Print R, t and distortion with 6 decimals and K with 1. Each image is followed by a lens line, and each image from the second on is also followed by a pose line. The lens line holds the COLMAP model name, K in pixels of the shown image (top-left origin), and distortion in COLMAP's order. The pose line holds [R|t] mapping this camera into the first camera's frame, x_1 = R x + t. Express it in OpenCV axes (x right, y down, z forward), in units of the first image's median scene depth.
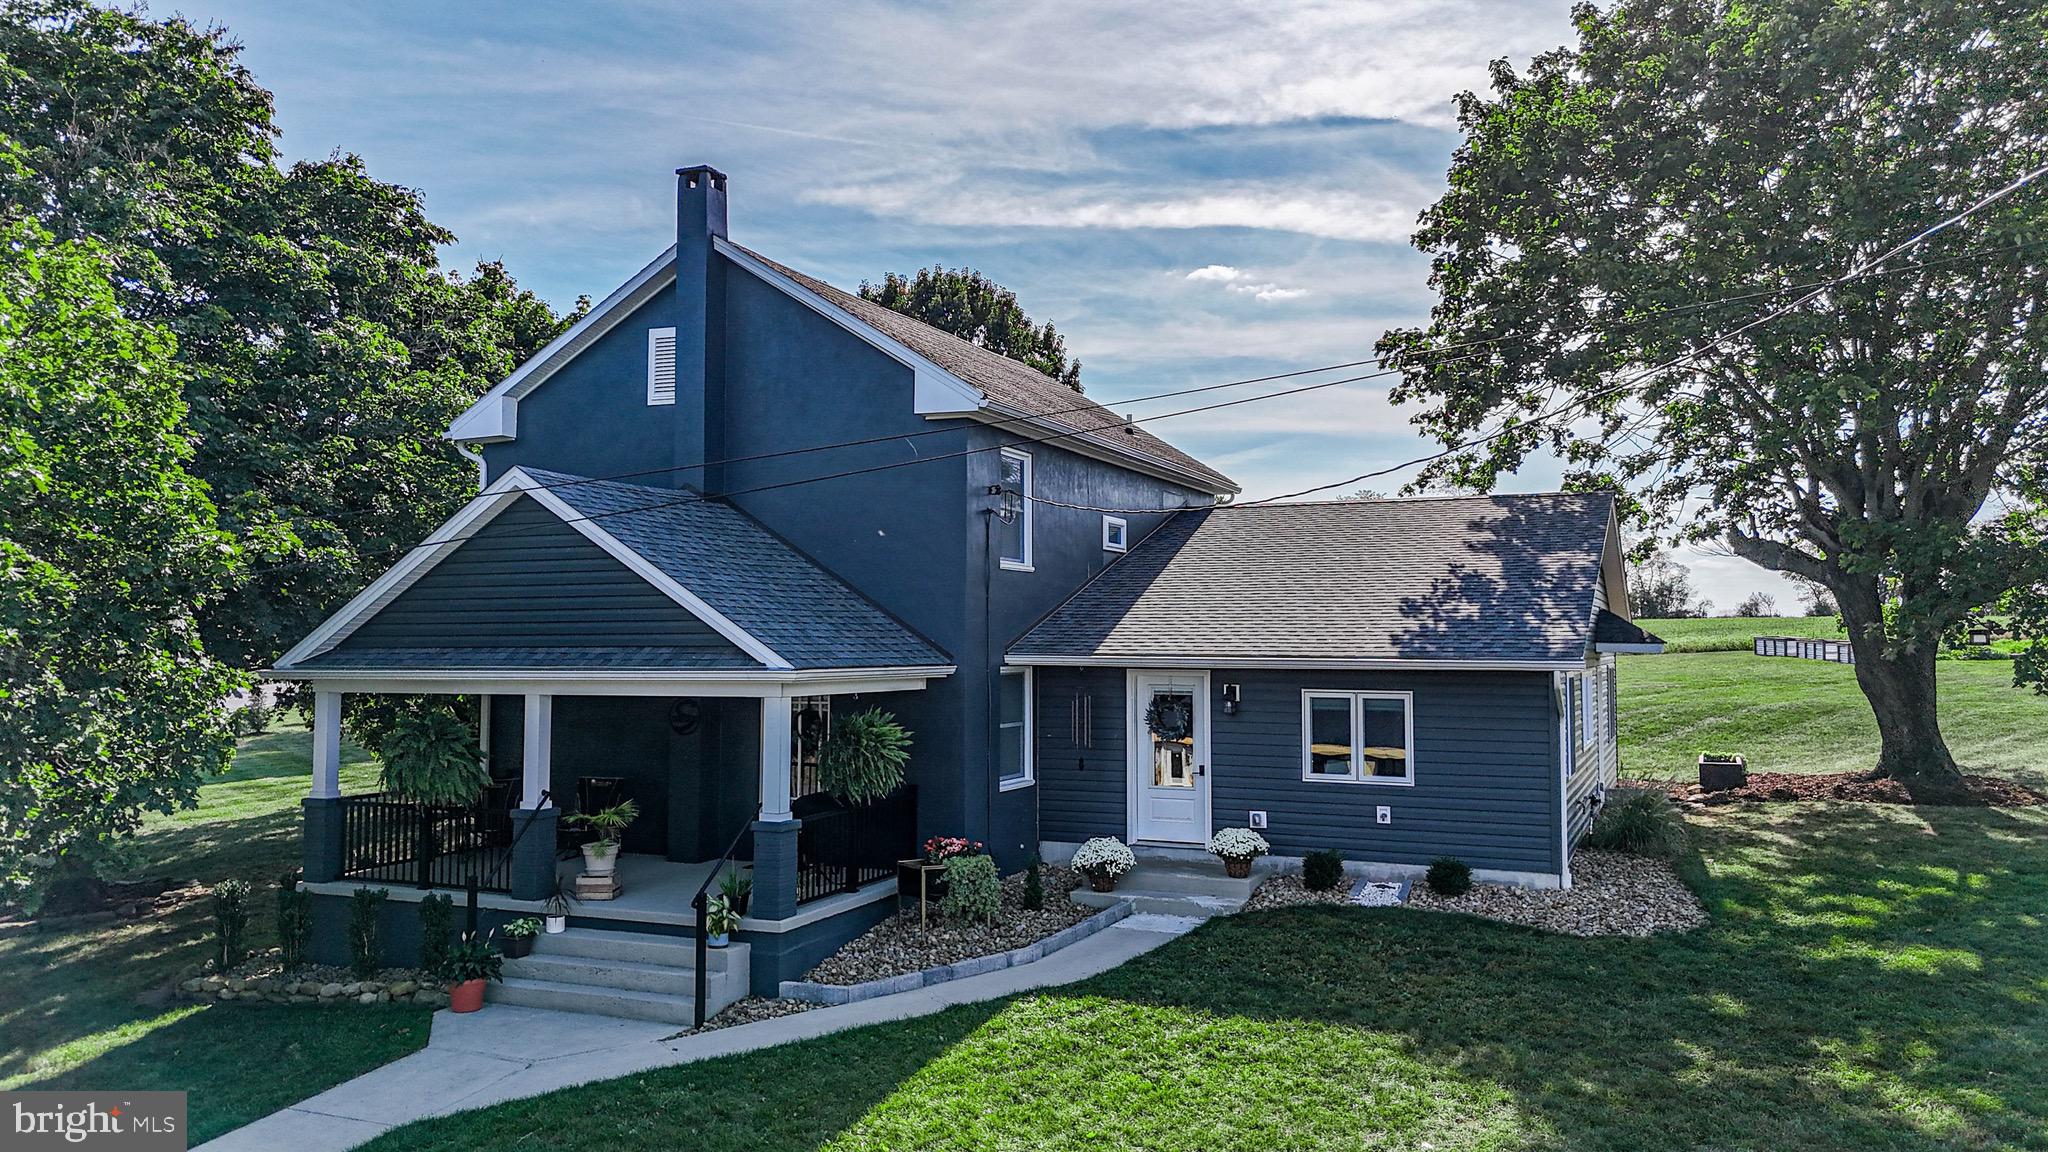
lens RADIAL K [[1508.7, 0, 1020.4], [0, 1508.7, 578.9], [0, 0, 1]] dist [0.079113, -0.078043]
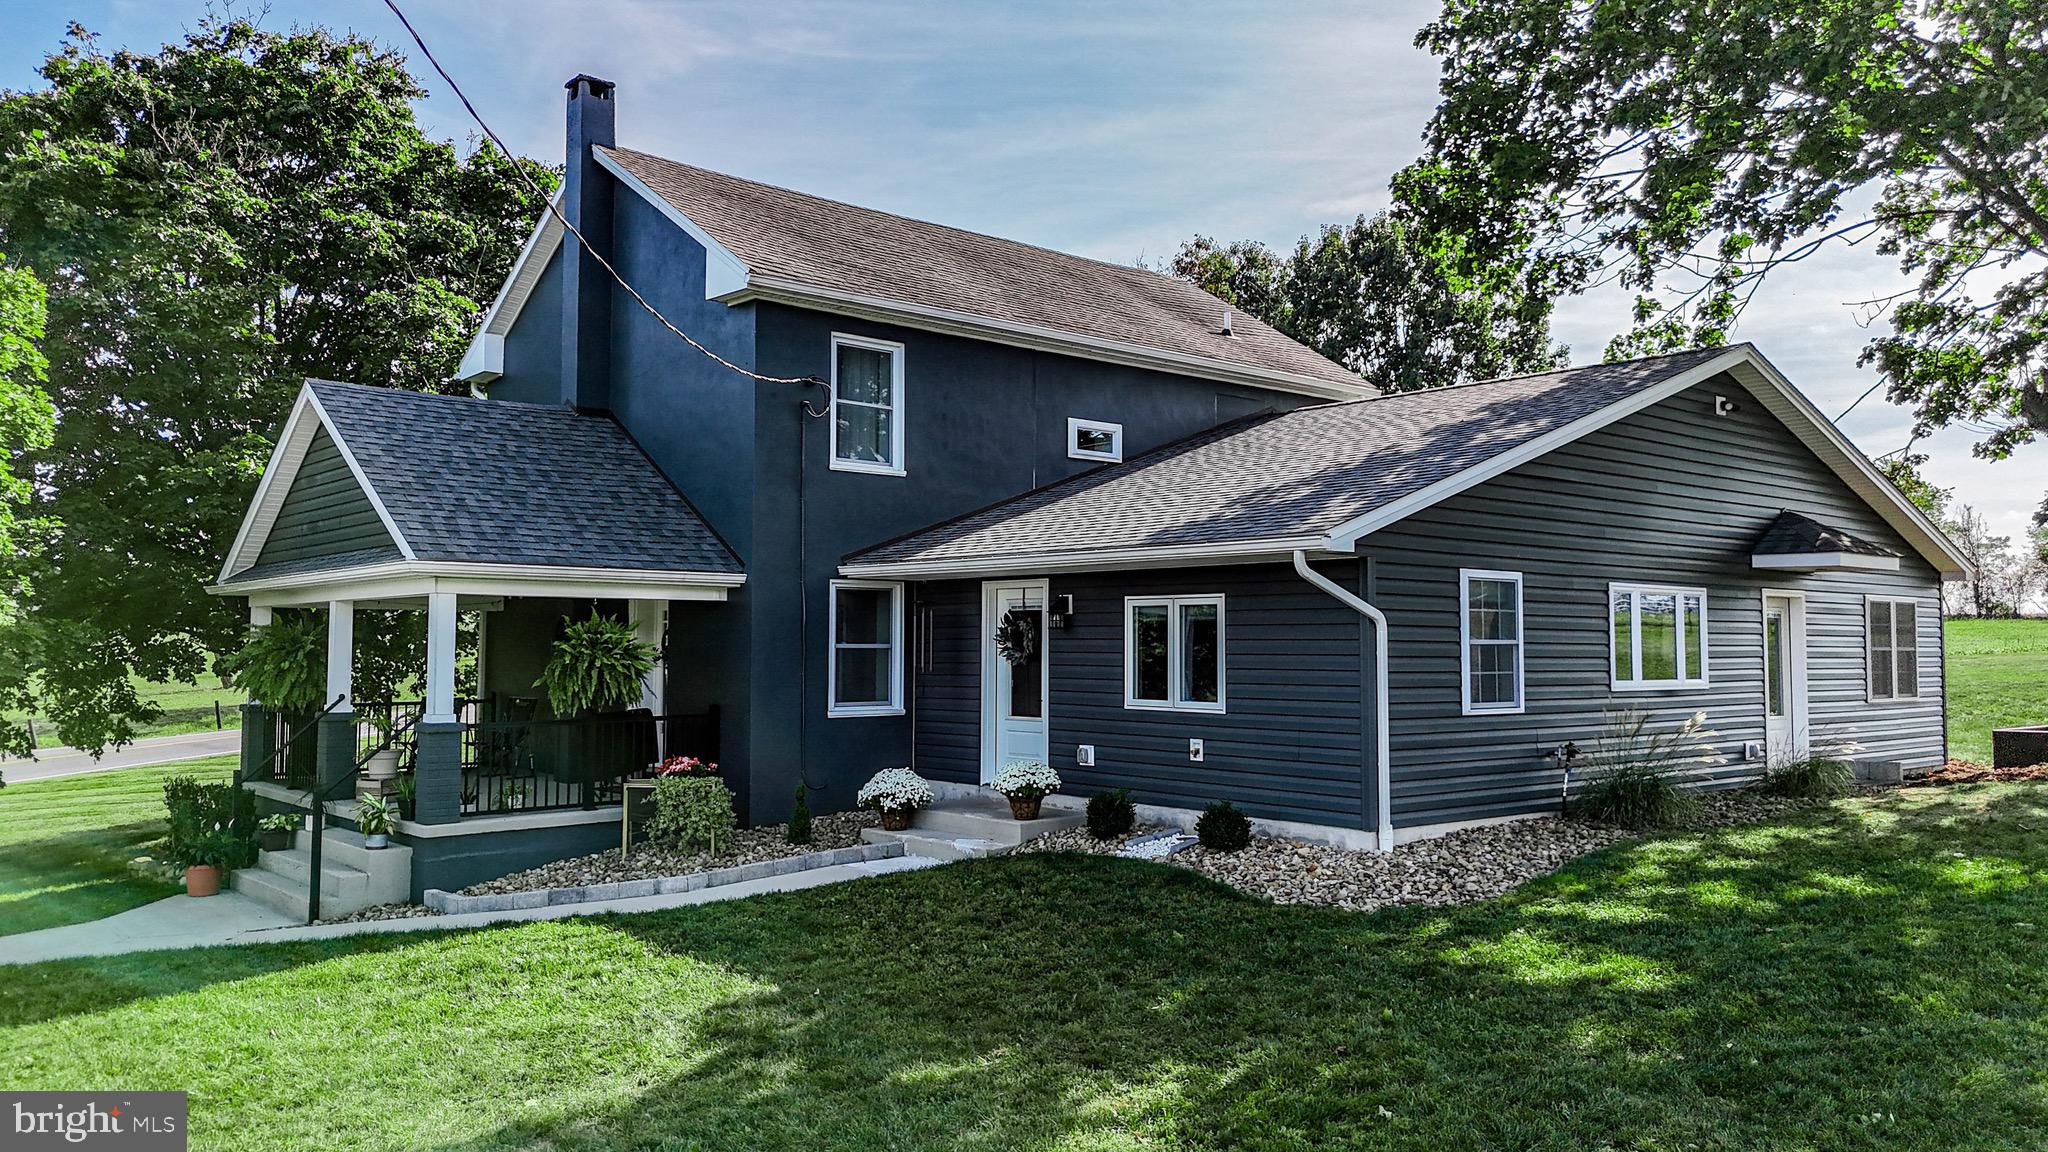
lens RADIAL K [[1518.0, 0, 1016.0], [0, 1518.0, 579.4], [0, 0, 1]] dist [0.077800, -0.085177]
pose [[0.903092, -0.018309, -0.429057, 0.477447], [0.016047, 0.999832, -0.008889, 0.069190], [0.429147, 0.001142, 0.903234, 0.234070]]
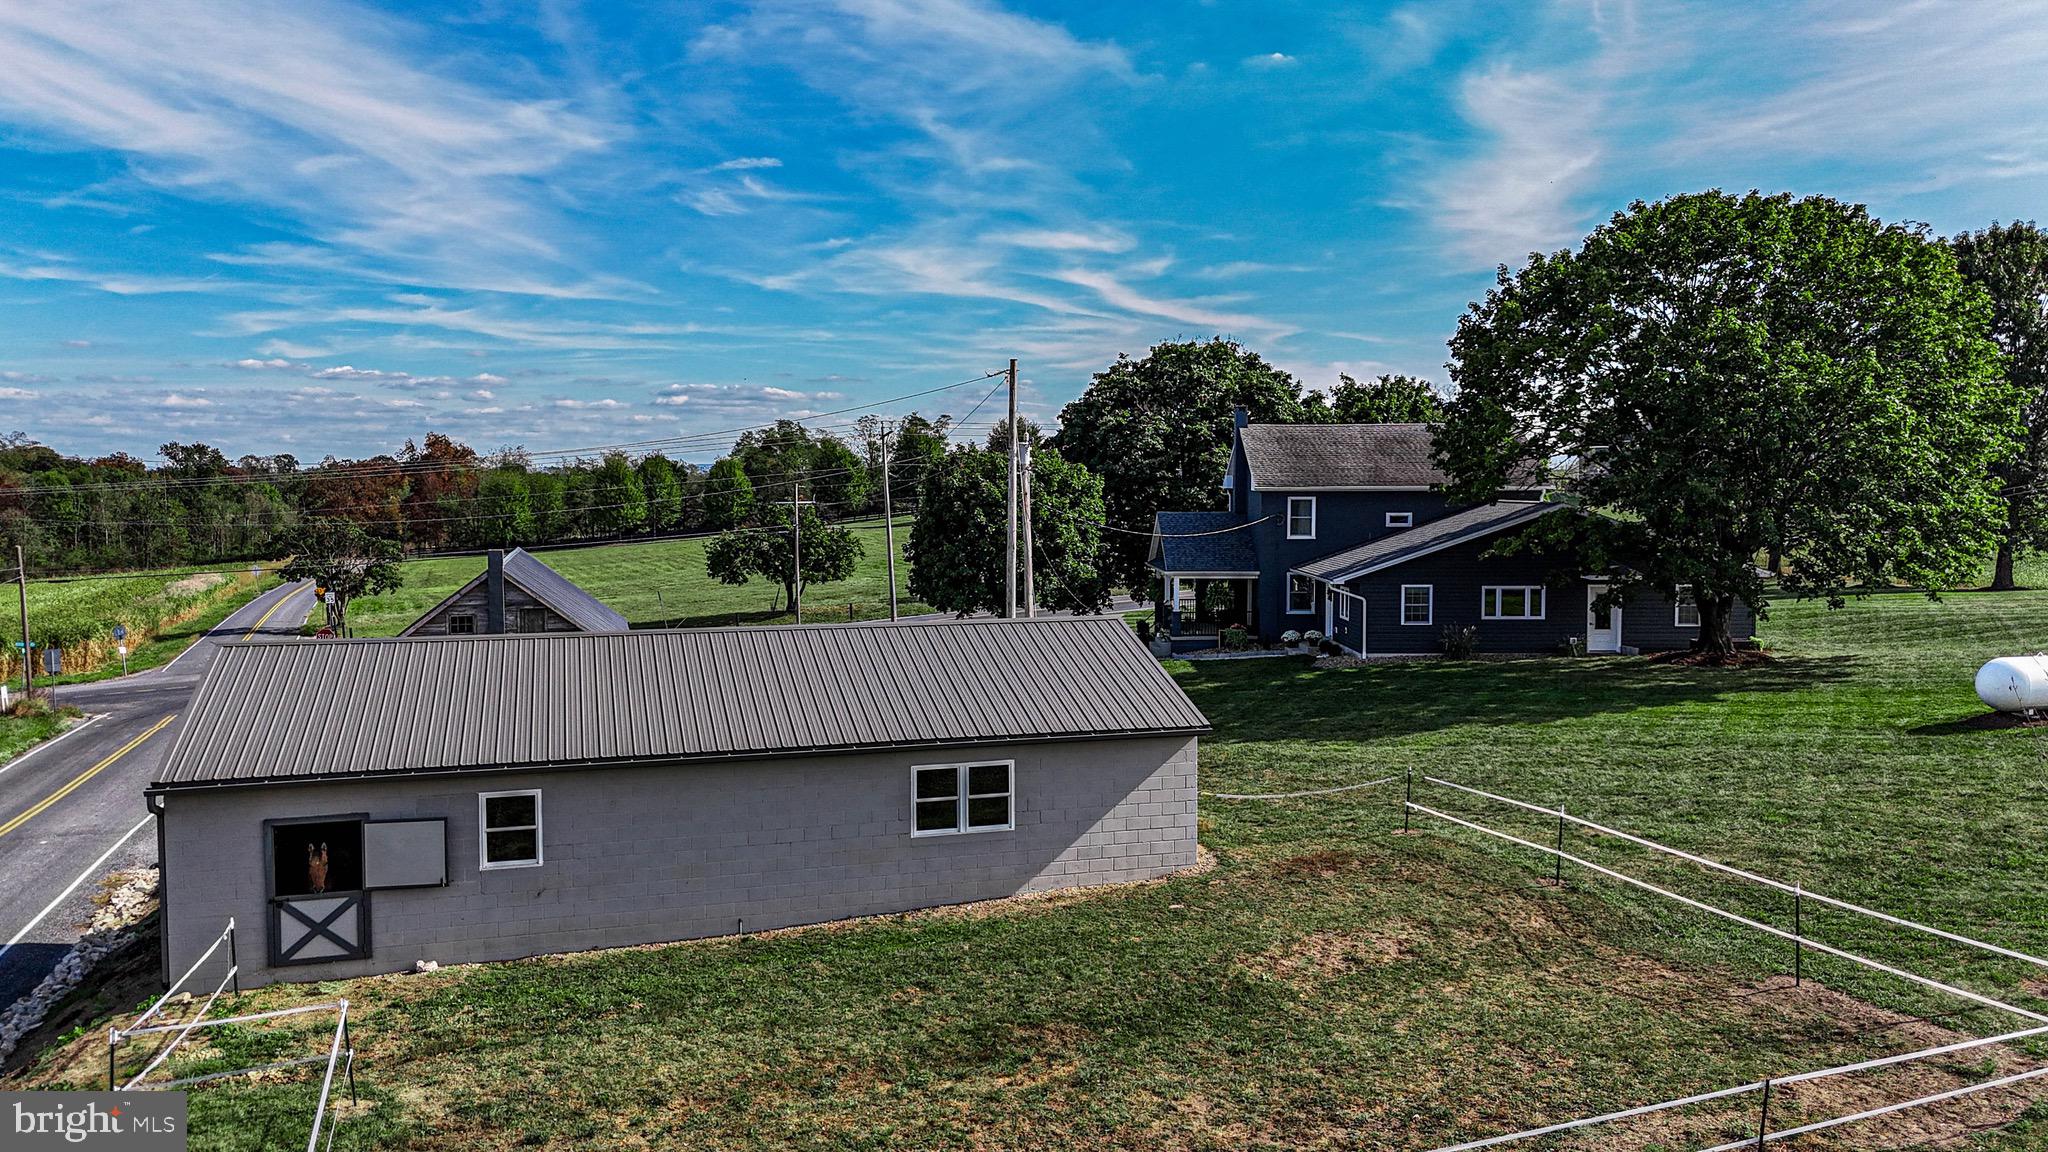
lens RADIAL K [[1508.7, 0, 1020.4], [0, 1508.7, 578.9], [0, 0, 1]] dist [0.079113, -0.078043]
pose [[0.415511, 0.052152, -0.908092, 2.474714], [0.044632, 0.995983, 0.077621, -0.183448], [0.908492, -0.072782, 0.411515, -0.697991]]
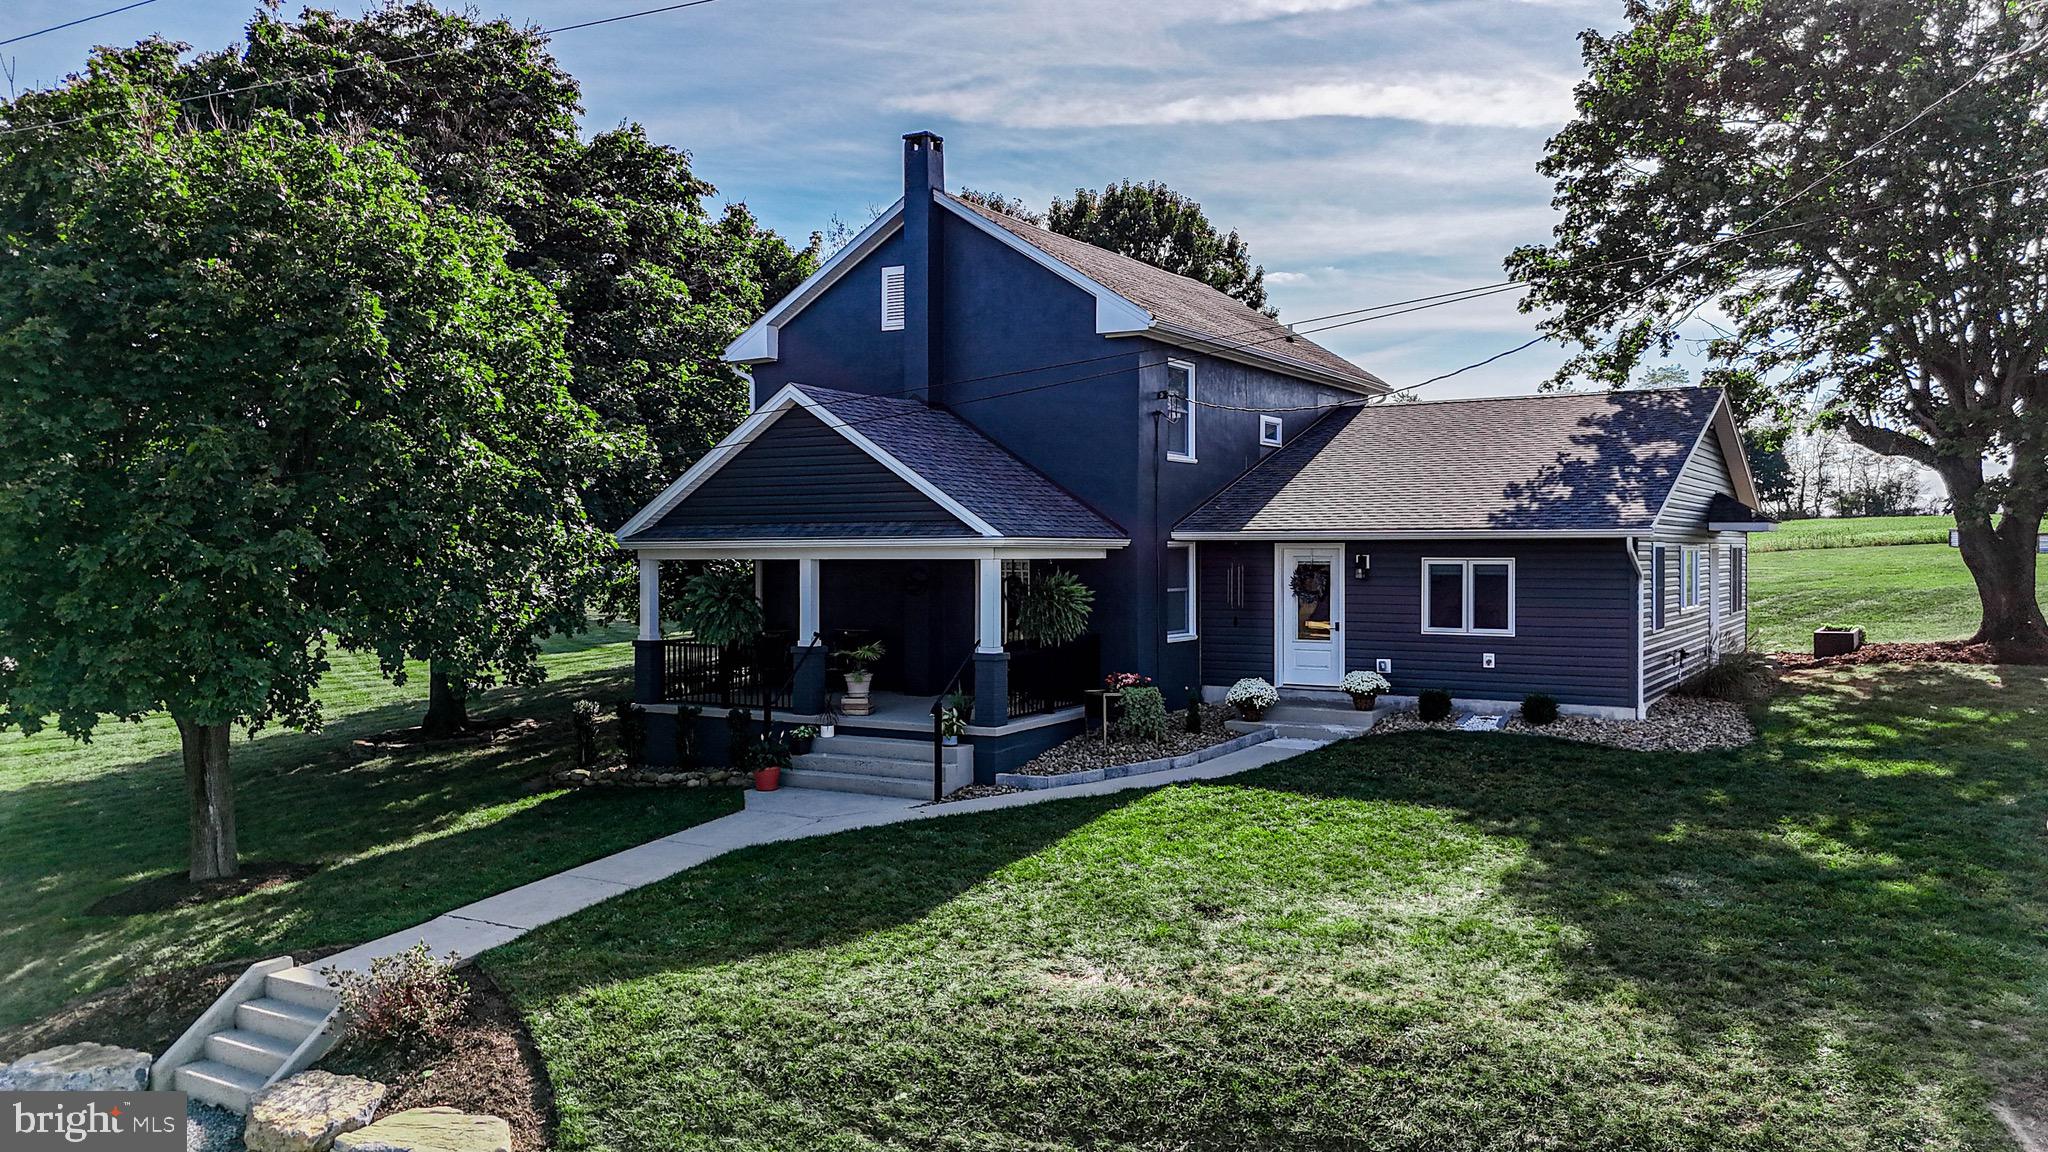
lens RADIAL K [[1518.0, 0, 1016.0], [0, 1518.0, 579.4], [0, 0, 1]] dist [0.077800, -0.085177]
pose [[0.991521, -0.000367, -0.129943, 0.024336], [0.008358, 0.998105, 0.060962, 0.013551], [0.129675, -0.061531, 0.989646, -0.234862]]
